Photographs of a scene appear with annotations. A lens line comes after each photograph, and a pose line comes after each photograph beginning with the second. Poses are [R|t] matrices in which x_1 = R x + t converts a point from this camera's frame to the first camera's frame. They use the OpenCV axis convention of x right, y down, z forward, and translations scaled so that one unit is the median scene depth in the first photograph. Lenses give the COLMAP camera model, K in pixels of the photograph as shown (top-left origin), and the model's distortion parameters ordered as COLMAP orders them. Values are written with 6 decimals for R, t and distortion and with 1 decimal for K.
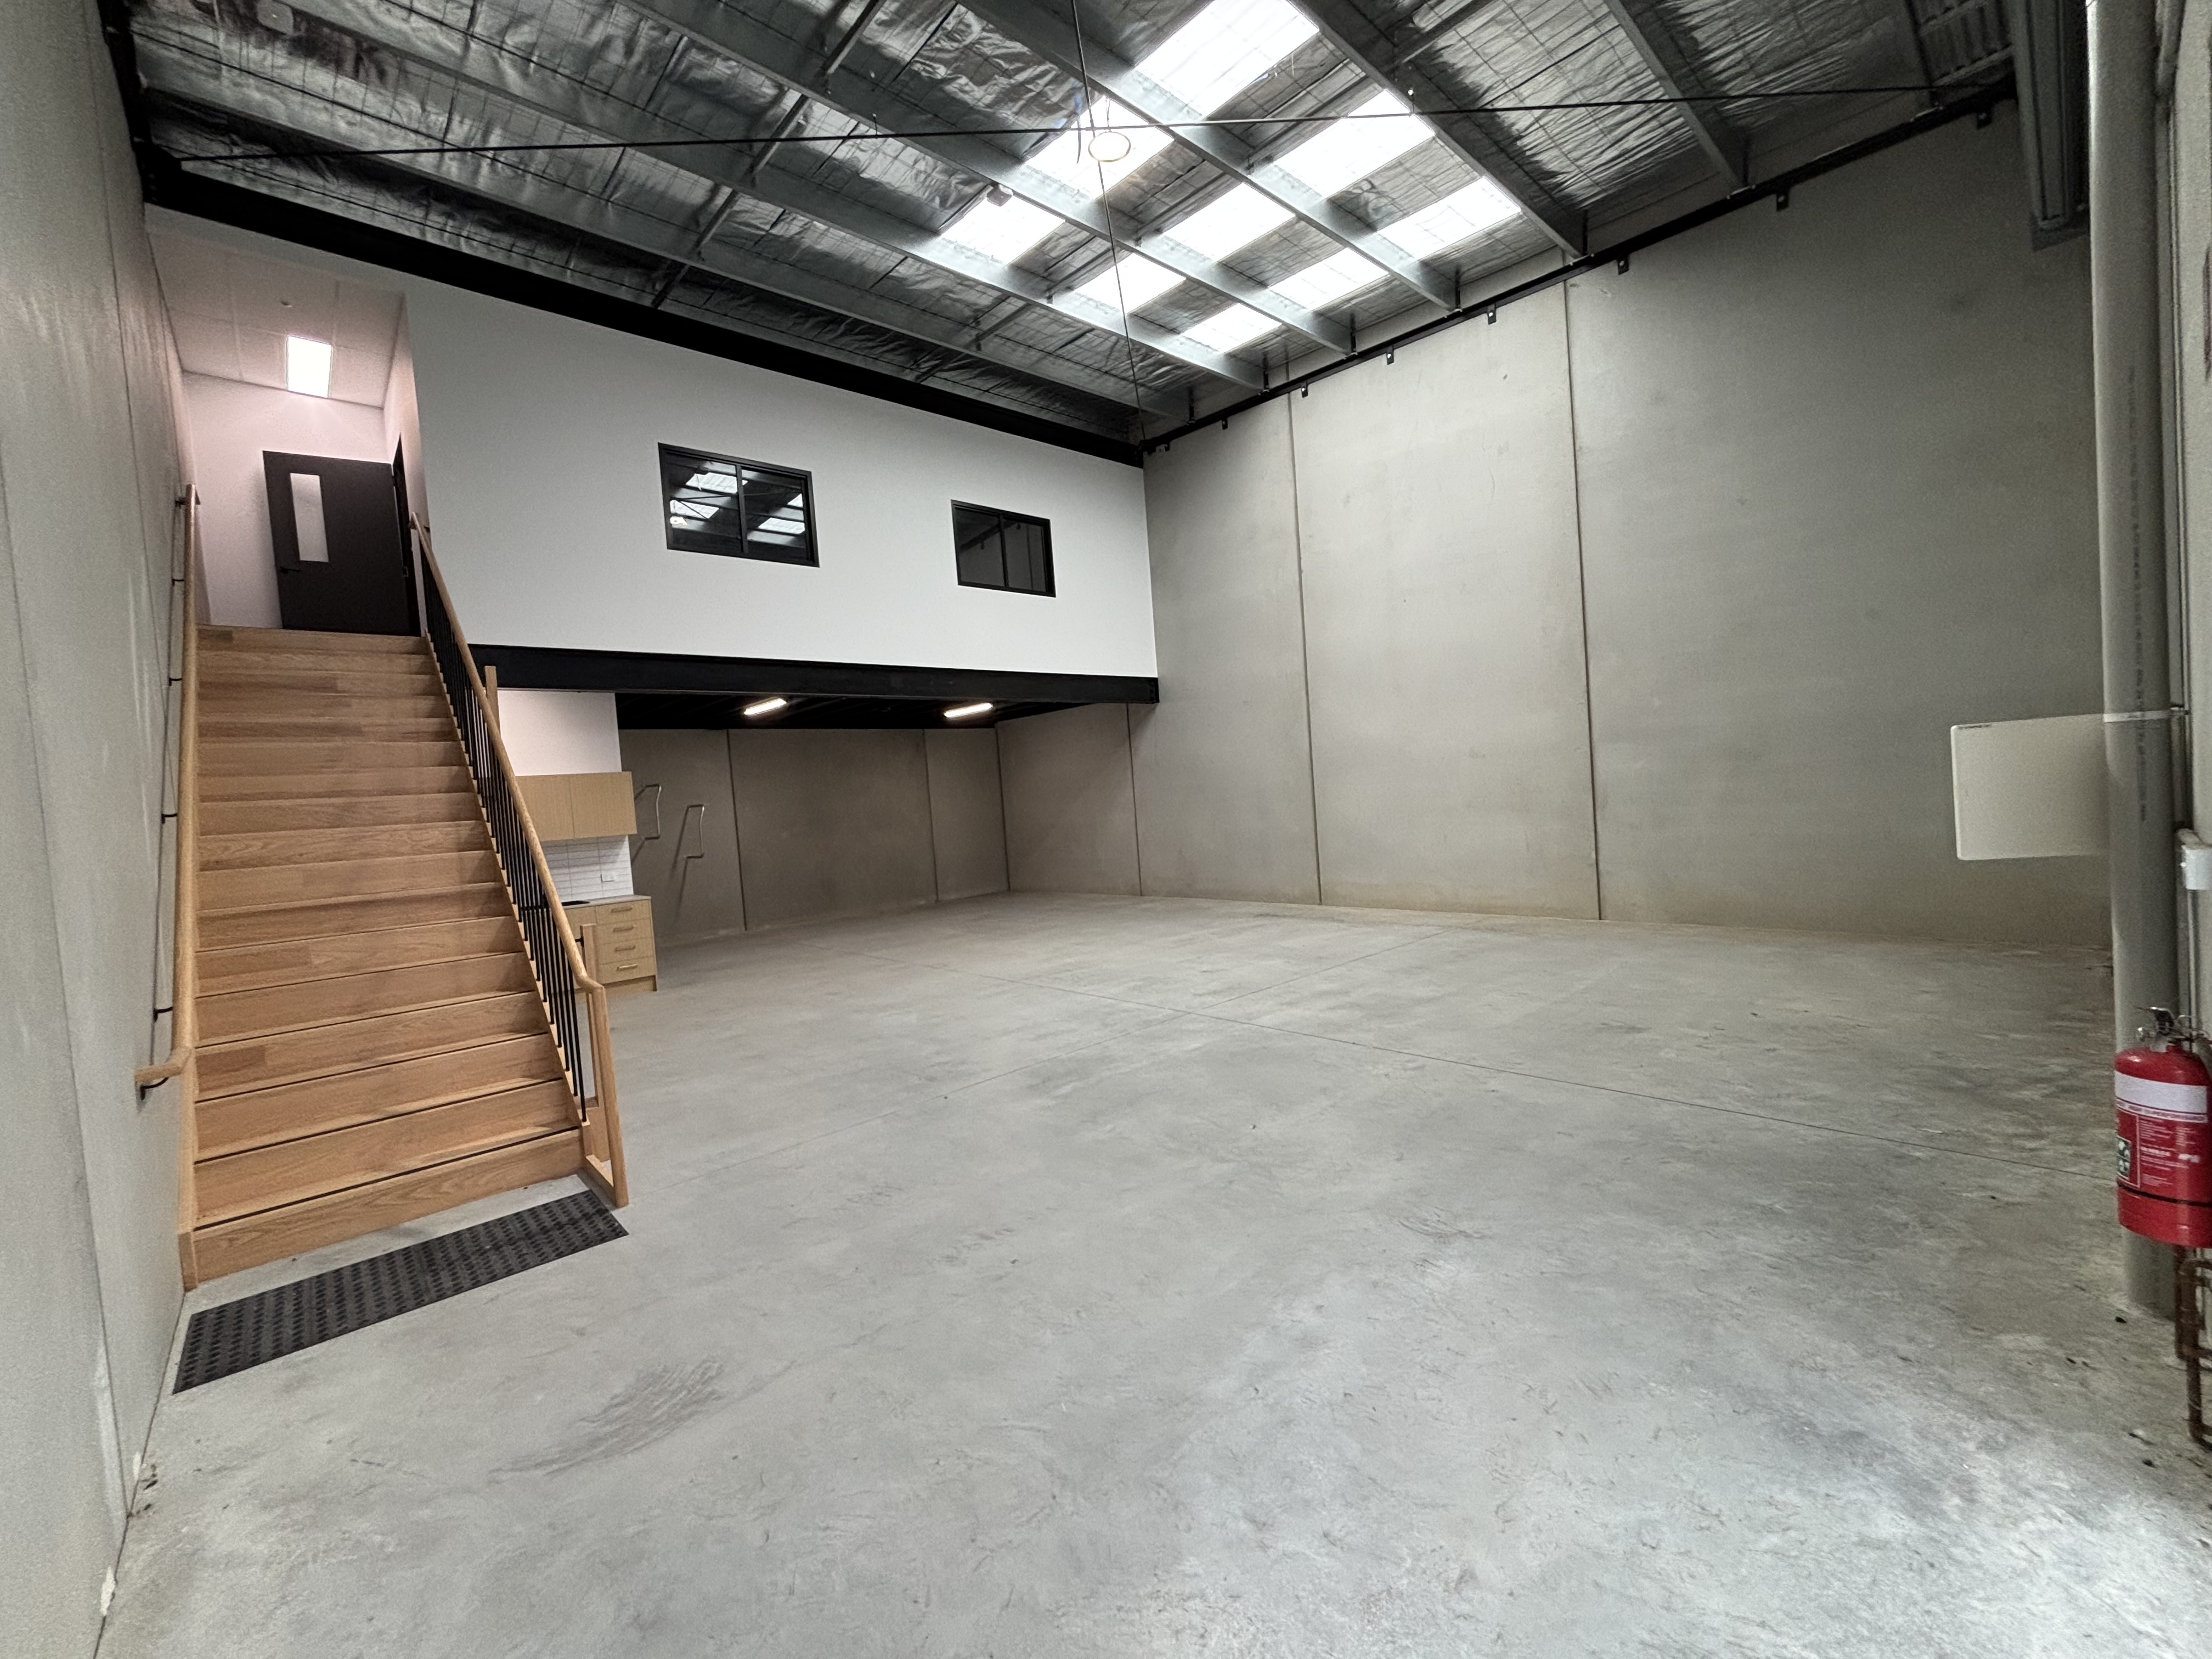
lens RADIAL K [[892.7, 0, 1106.0], [0, 892.7, 829.5], [0, 0, 1]] dist [0.006914, 0.000346]
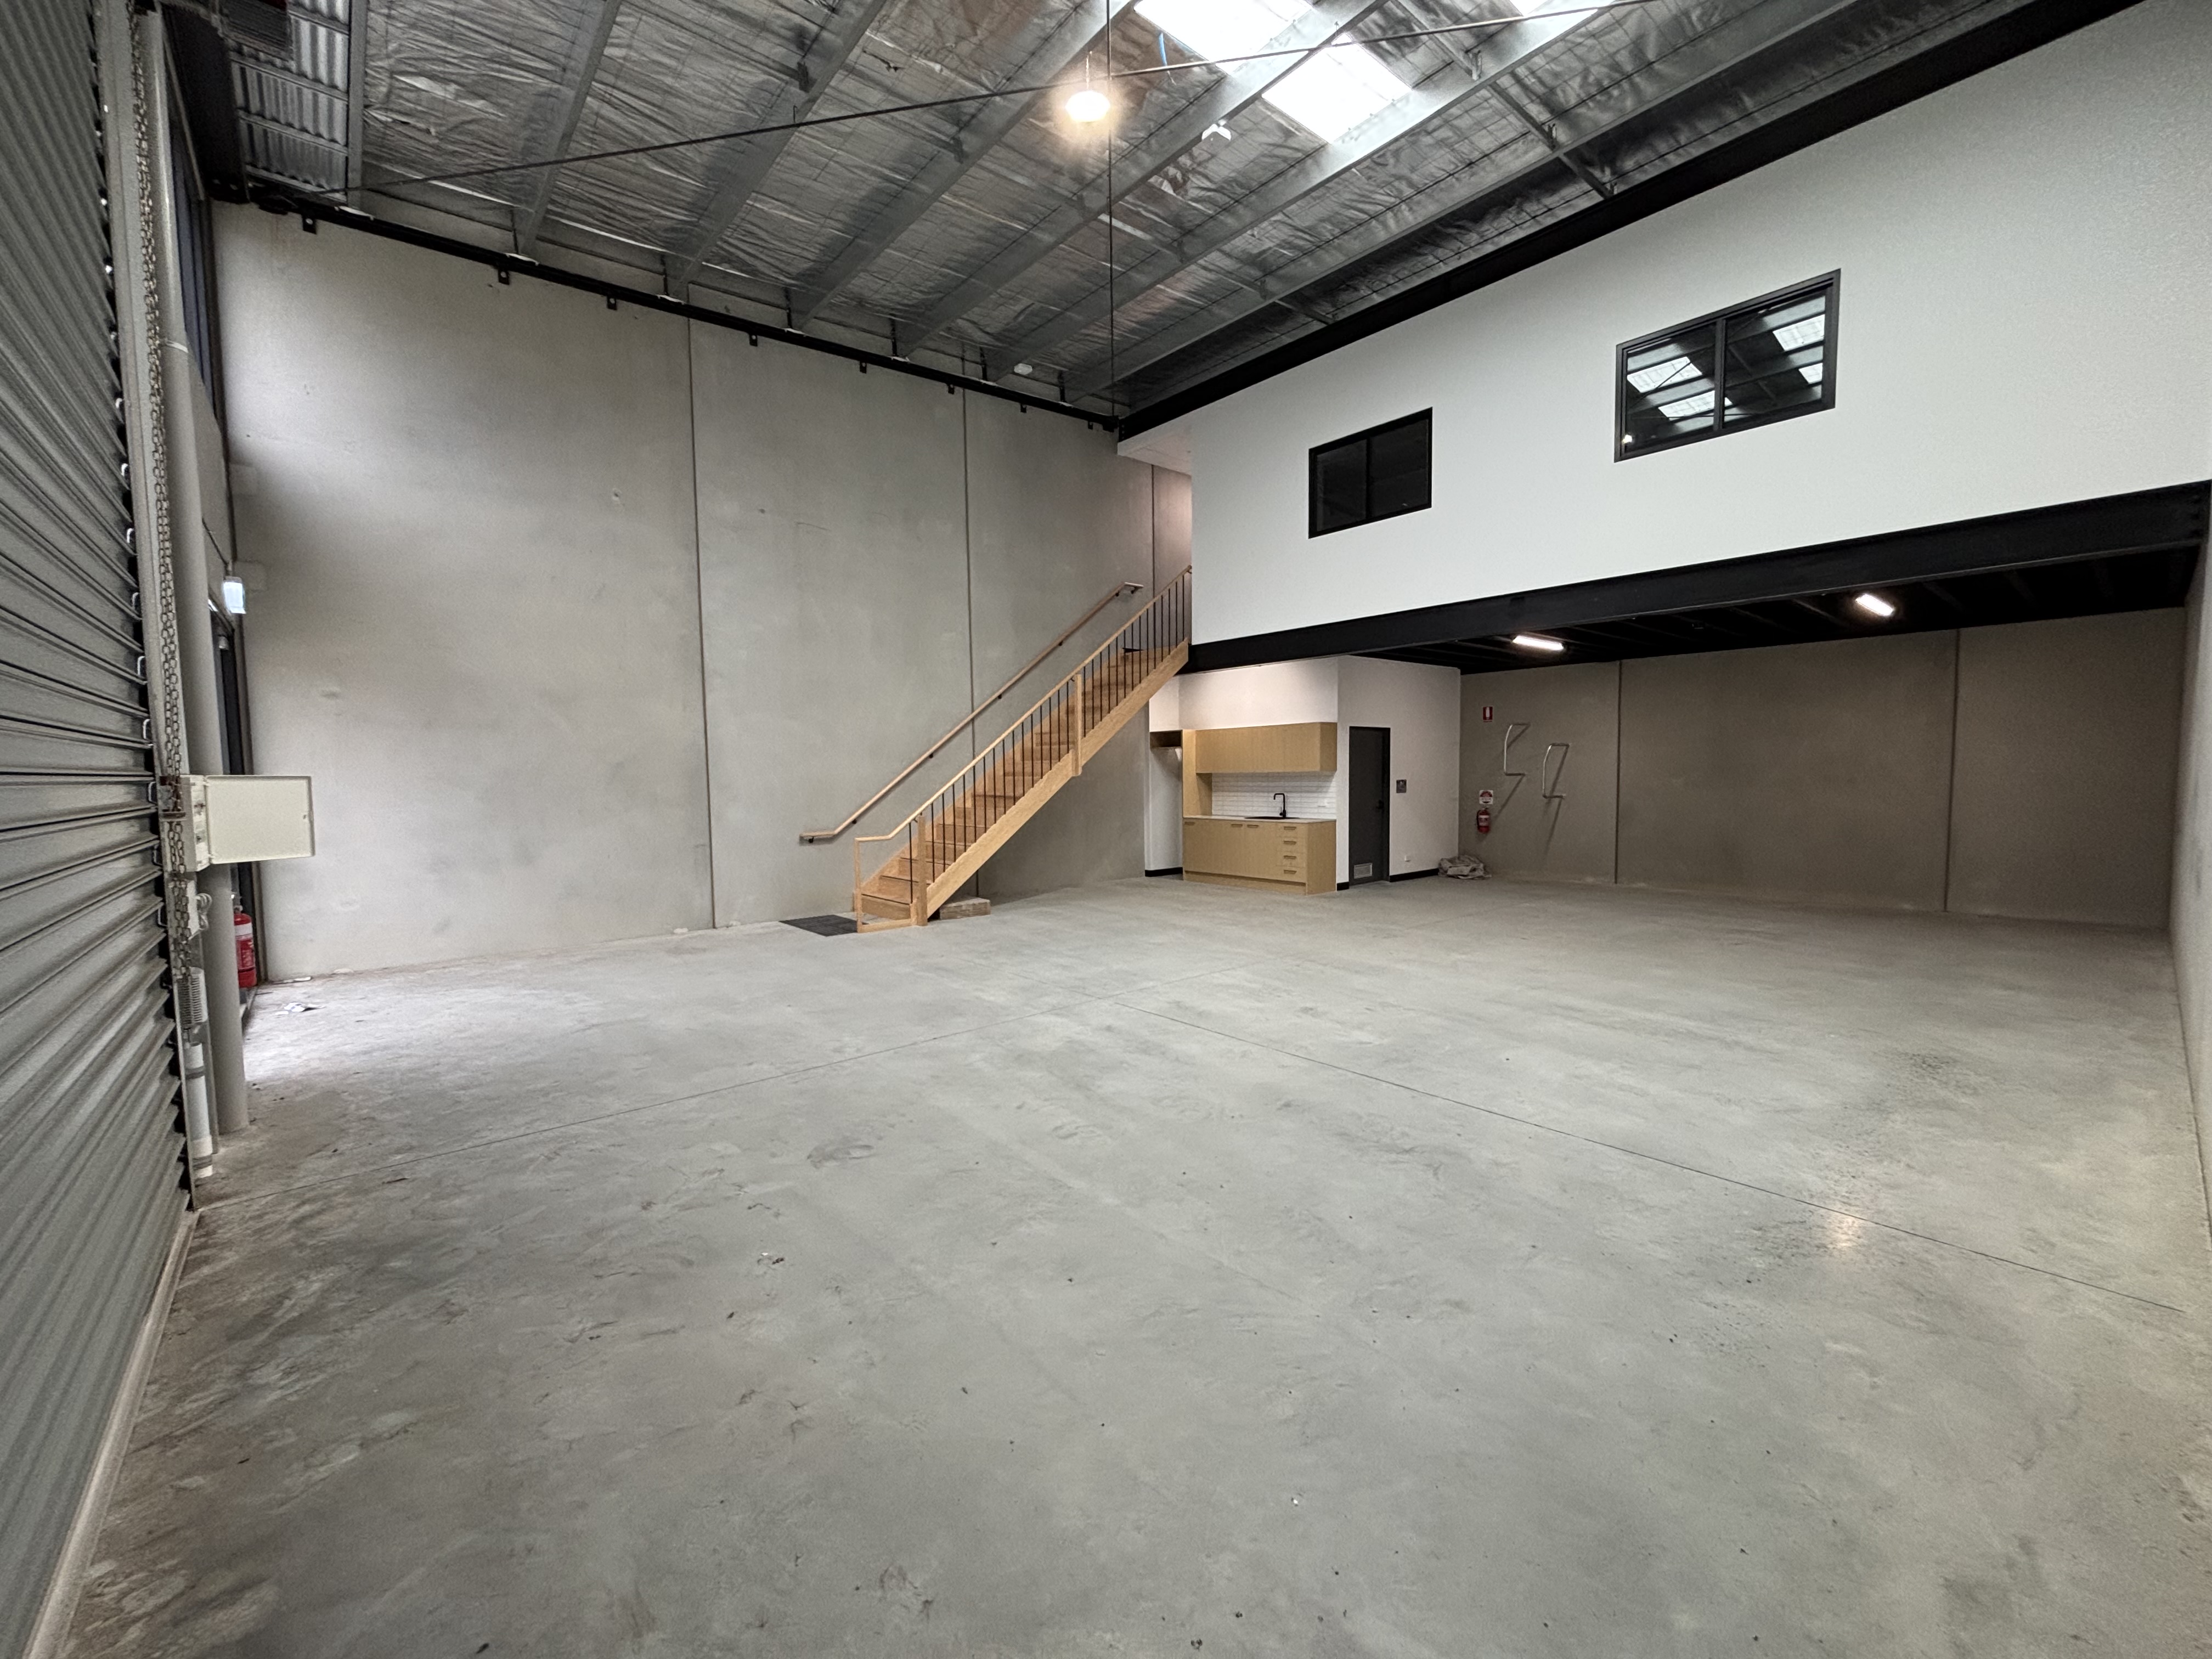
lens RADIAL K [[892.7, 0, 1106.0], [0, 892.7, 829.5], [0, 0, 1]] dist [0.006914, 0.000346]
pose [[-0.033210, 0.138605, -0.989791, 1.285662], [-0.022000, 0.989996, 0.139372, -0.142908], [0.999206, 0.026404, -0.029828, 1.271975]]
